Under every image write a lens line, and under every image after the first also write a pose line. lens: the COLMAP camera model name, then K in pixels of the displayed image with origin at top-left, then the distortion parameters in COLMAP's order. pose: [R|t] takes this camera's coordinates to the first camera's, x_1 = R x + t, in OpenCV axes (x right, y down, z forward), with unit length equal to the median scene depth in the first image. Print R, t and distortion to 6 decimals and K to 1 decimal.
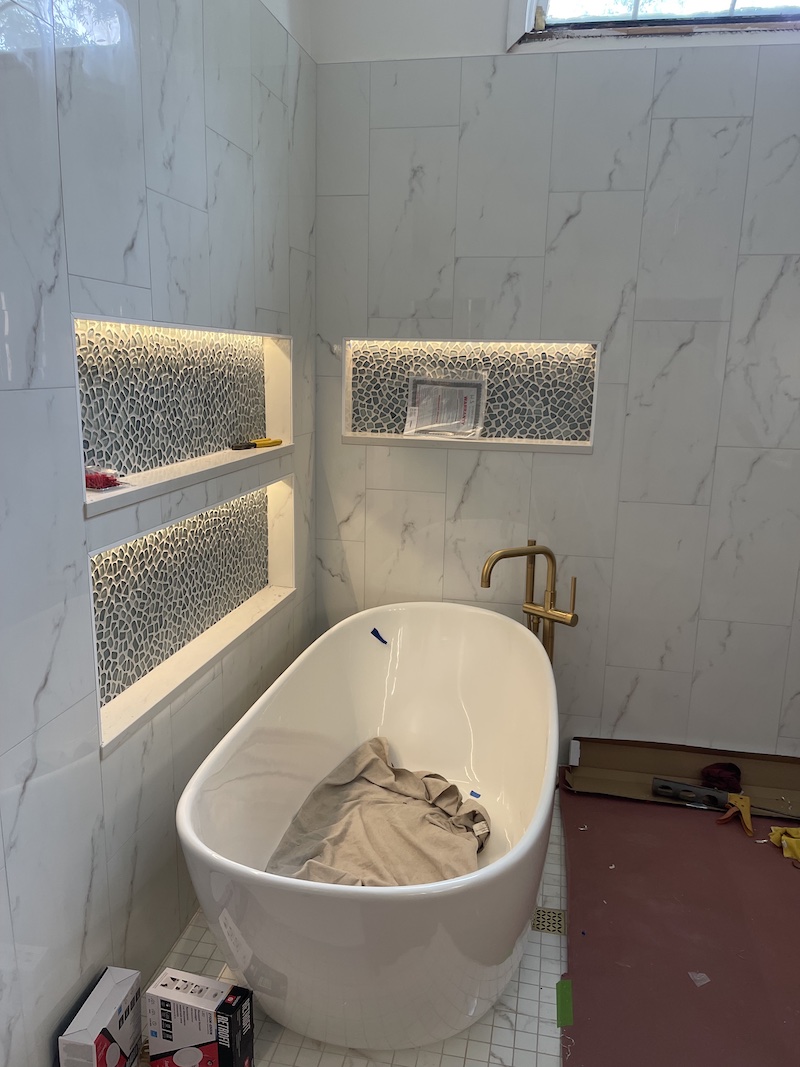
lens RADIAL K [[803.3, 0, 406.1], [0, 803.3, 538.8], [0, 0, 1]] dist [0.082484, -0.110263]
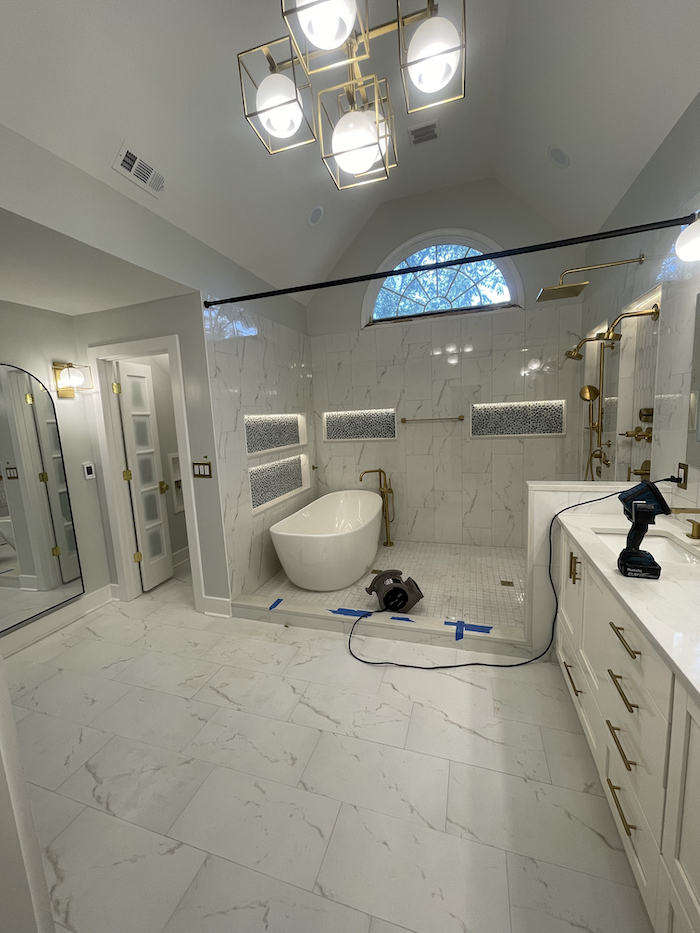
lens RADIAL K [[370.4, 0, 346.2], [0, 370.4, 465.9], [0, 0, 1]] dist [-0.000545, -0.000230]
pose [[0.988243, -0.055405, -0.142497, 0.229909], [0.043458, 0.995379, -0.085624, 0.112184], [0.146582, 0.078425, 0.986085, -0.495190]]
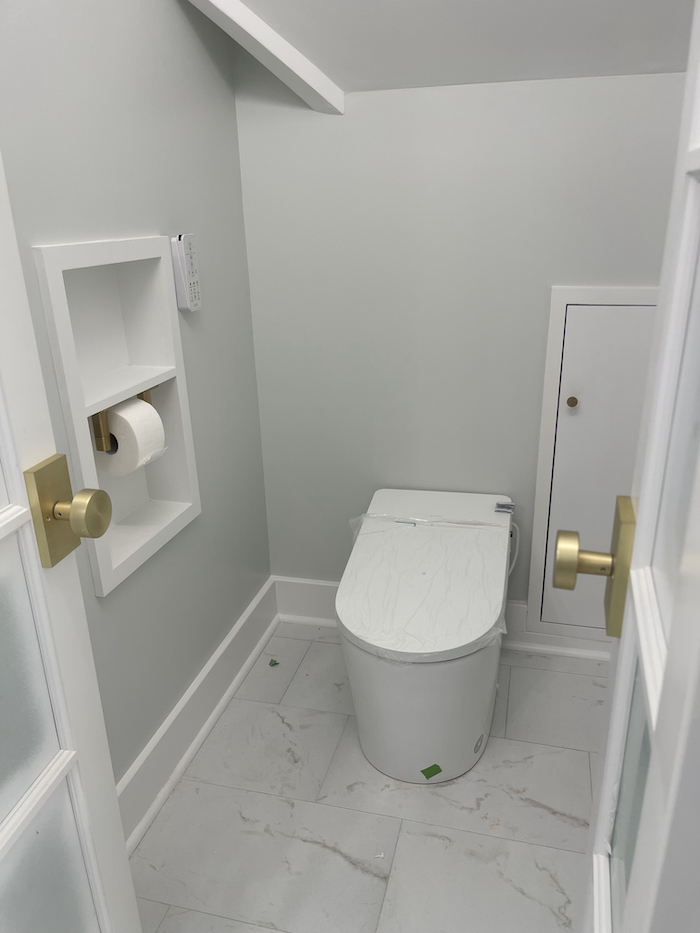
lens RADIAL K [[702.4, 0, 355.3], [0, 702.4, 471.1], [0, 0, 1]] dist [0.082484, -0.110263]
pose [[0.996779, -0.017620, -0.078232, -0.418247], [0.029318, 0.988098, 0.151006, -0.007746], [0.074640, -0.152813, 0.985432, 0.369882]]
